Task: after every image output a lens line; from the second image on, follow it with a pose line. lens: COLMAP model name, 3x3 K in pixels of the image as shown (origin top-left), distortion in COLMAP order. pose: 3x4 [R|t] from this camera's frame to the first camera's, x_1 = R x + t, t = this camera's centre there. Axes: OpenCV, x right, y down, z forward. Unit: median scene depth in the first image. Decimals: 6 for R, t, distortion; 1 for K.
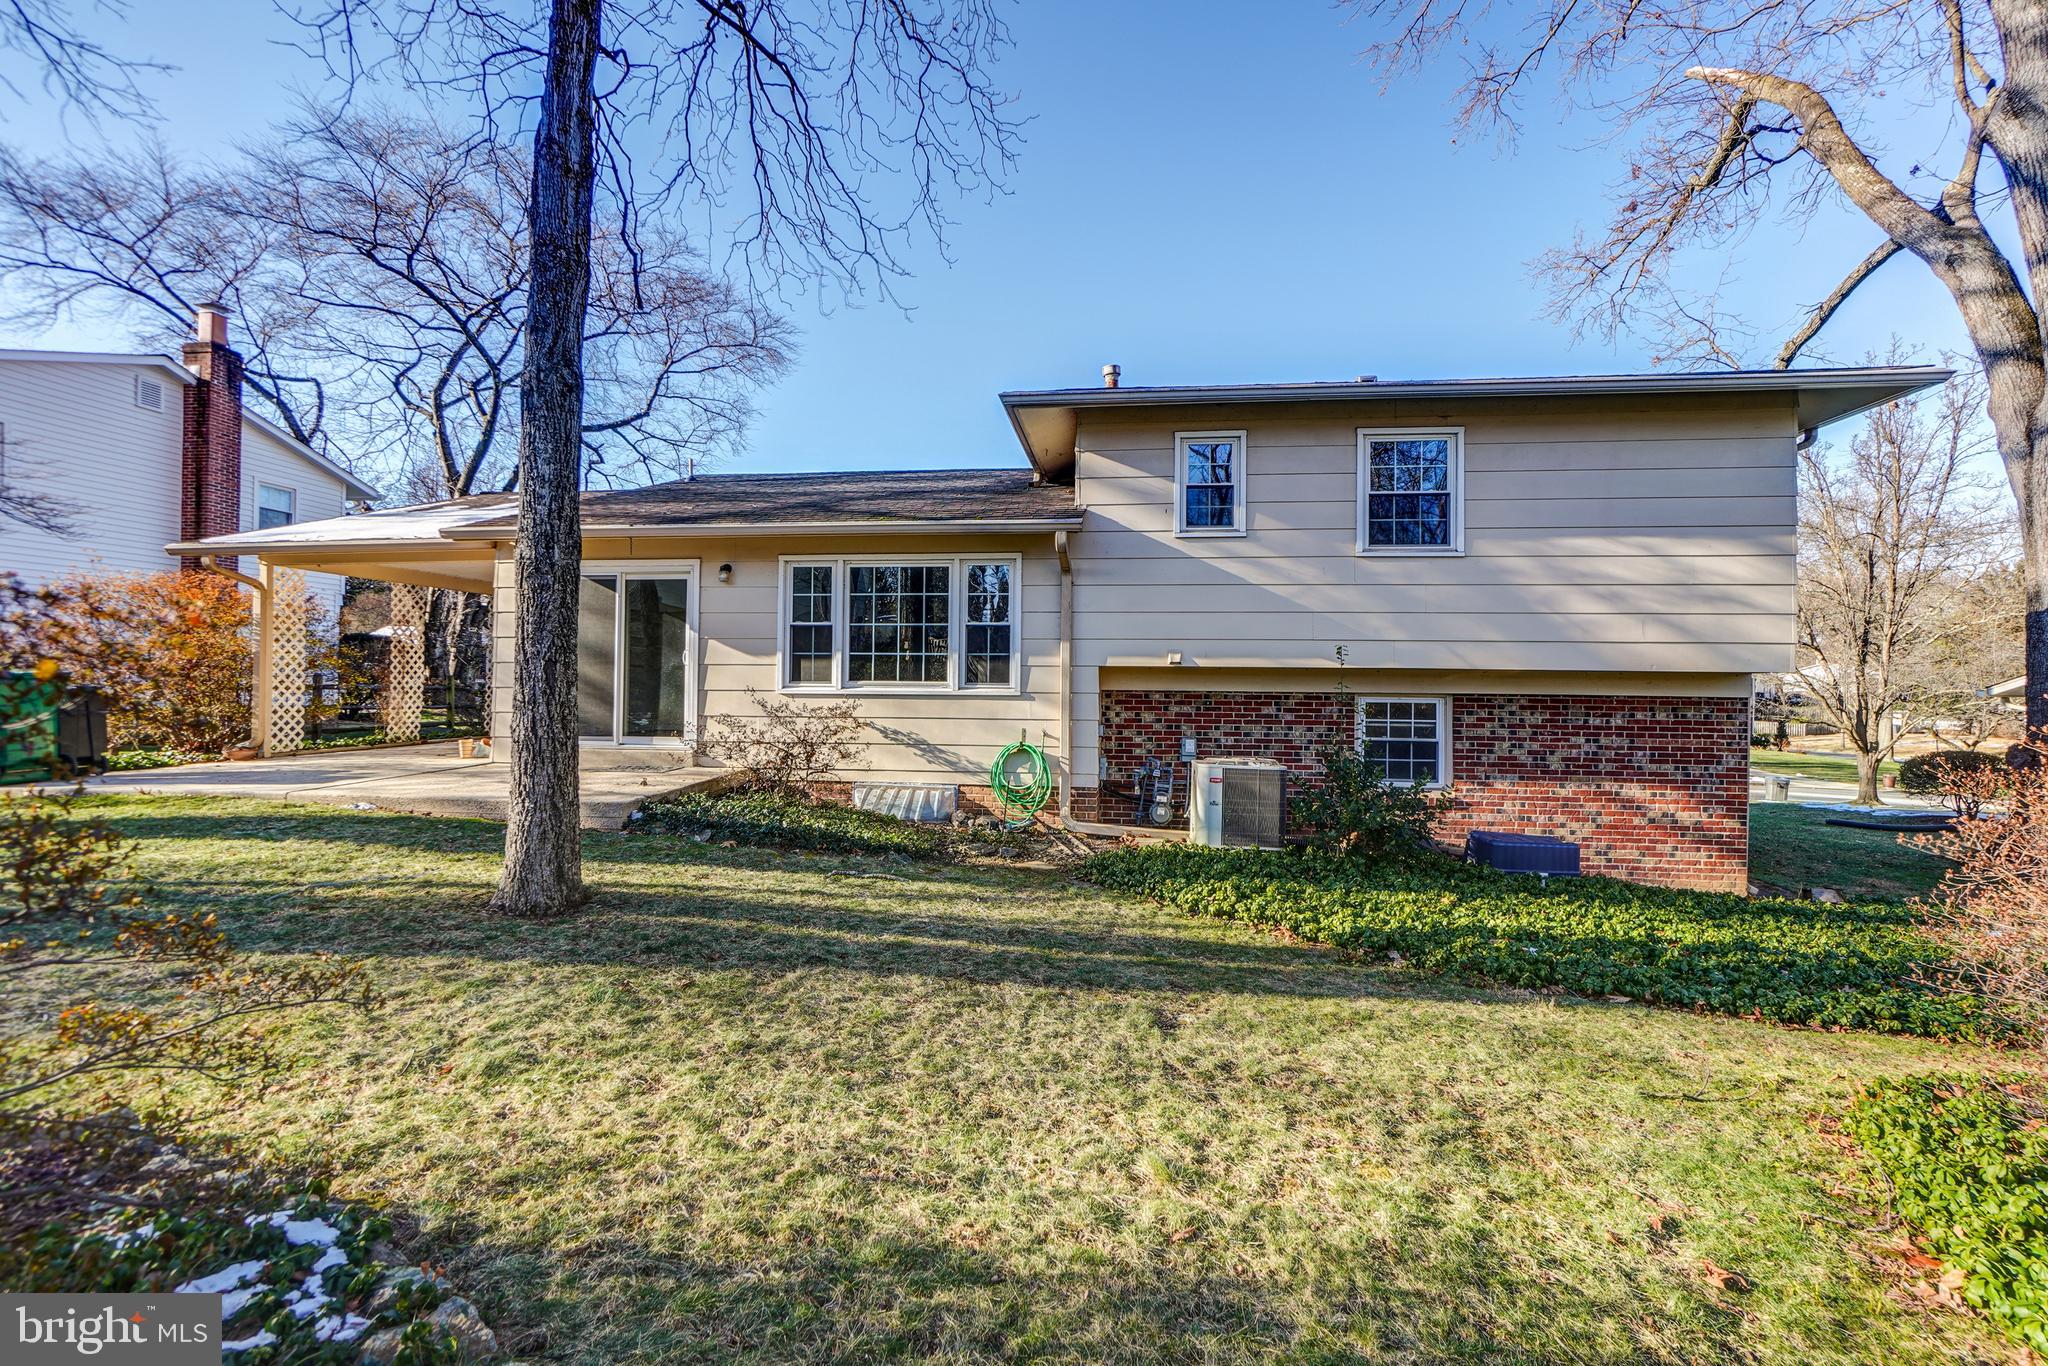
lens RADIAL K [[892.4, 0, 1034.4], [0, 892.4, 669.6], [0, 0, 1]] dist [-0.011486, 0.010475]
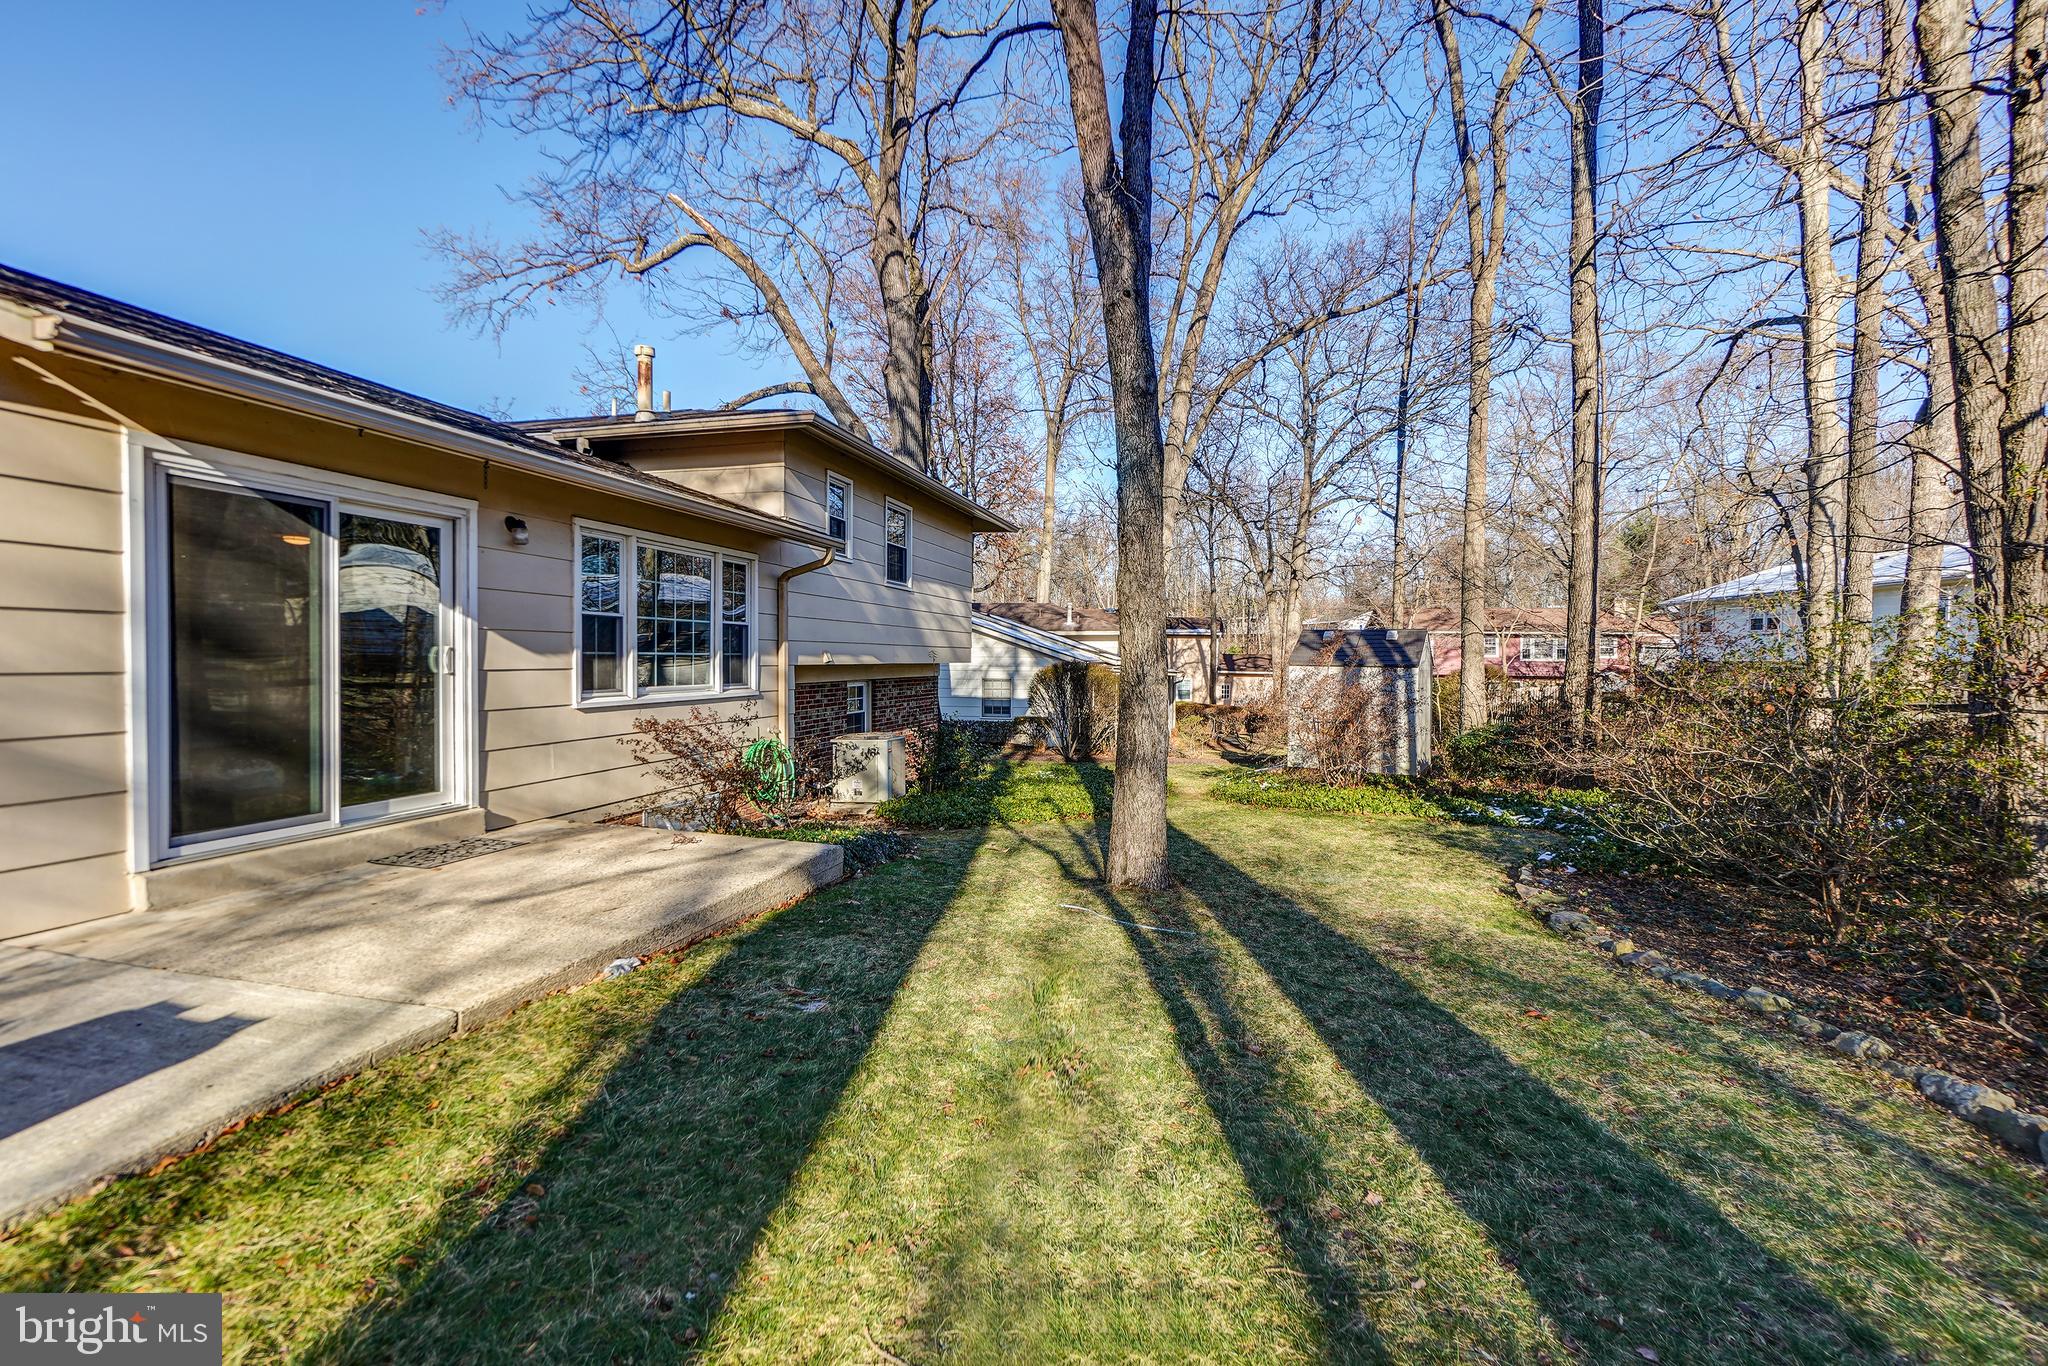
lens RADIAL K [[892.4, 0, 1034.4], [0, 892.4, 669.6], [0, 0, 1]] dist [-0.011486, 0.010475]
pose [[0.111964, -0.016551, 0.993574, -1.012579], [0.001131, 0.999863, 0.016528, -0.015302], [-0.993712, -0.000726, 0.111967, 0.560984]]
